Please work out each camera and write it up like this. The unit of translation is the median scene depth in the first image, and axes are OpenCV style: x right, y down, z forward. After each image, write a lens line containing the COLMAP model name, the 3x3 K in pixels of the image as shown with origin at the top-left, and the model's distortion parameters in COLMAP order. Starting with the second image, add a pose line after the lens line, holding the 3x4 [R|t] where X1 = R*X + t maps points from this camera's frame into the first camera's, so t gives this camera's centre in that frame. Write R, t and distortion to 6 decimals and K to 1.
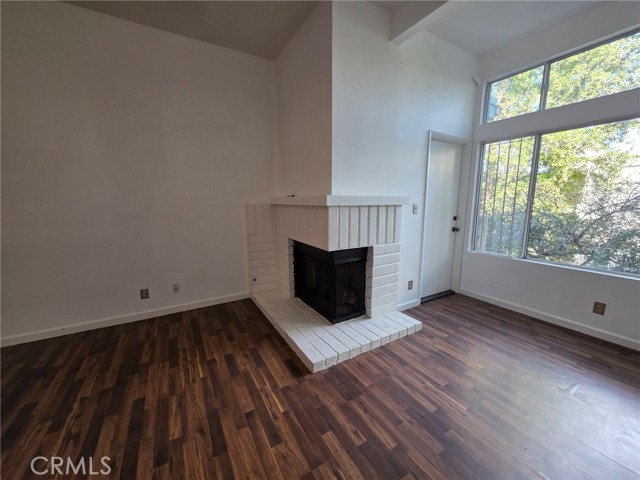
lens RADIAL K [[255.5, 0, 324.0], [0, 255.5, 240.2], [0, 0, 1]] dist [0.002146, 0.000071]
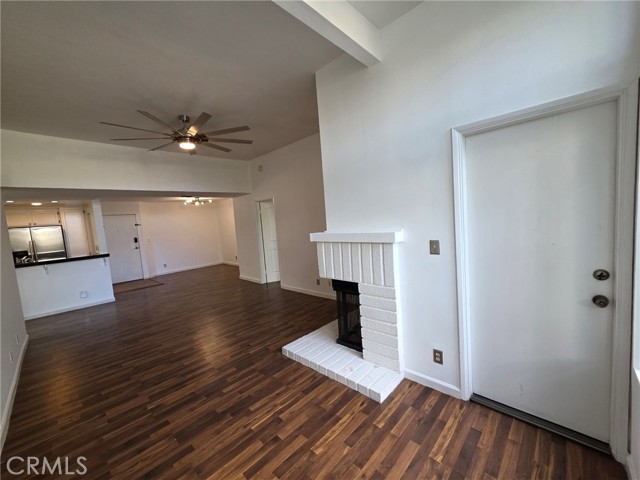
lens RADIAL K [[255.5, 0, 324.0], [0, 255.5, 240.2], [0, 0, 1]] dist [0.002146, 0.000071]
pose [[0.264846, 0.059763, -0.962437, 1.093451], [-0.079581, 0.996028, 0.039949, -0.169762], [0.961001, 0.066011, 0.268550, 0.606266]]
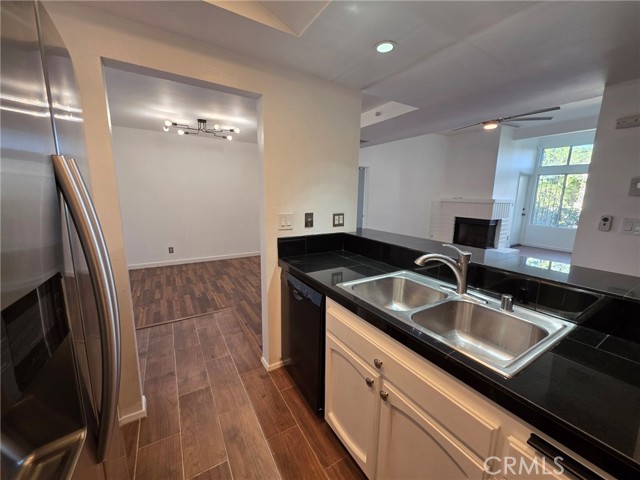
lens RADIAL K [[255.5, 0, 324.0], [0, 255.5, 240.2], [0, 0, 1]] dist [0.002146, 0.000071]
pose [[0.999783, 0.014867, 0.014601, -1.634190], [-0.015096, 0.999763, 0.015674, 0.227382], [-0.014365, -0.015891, 0.999771, -1.548227]]
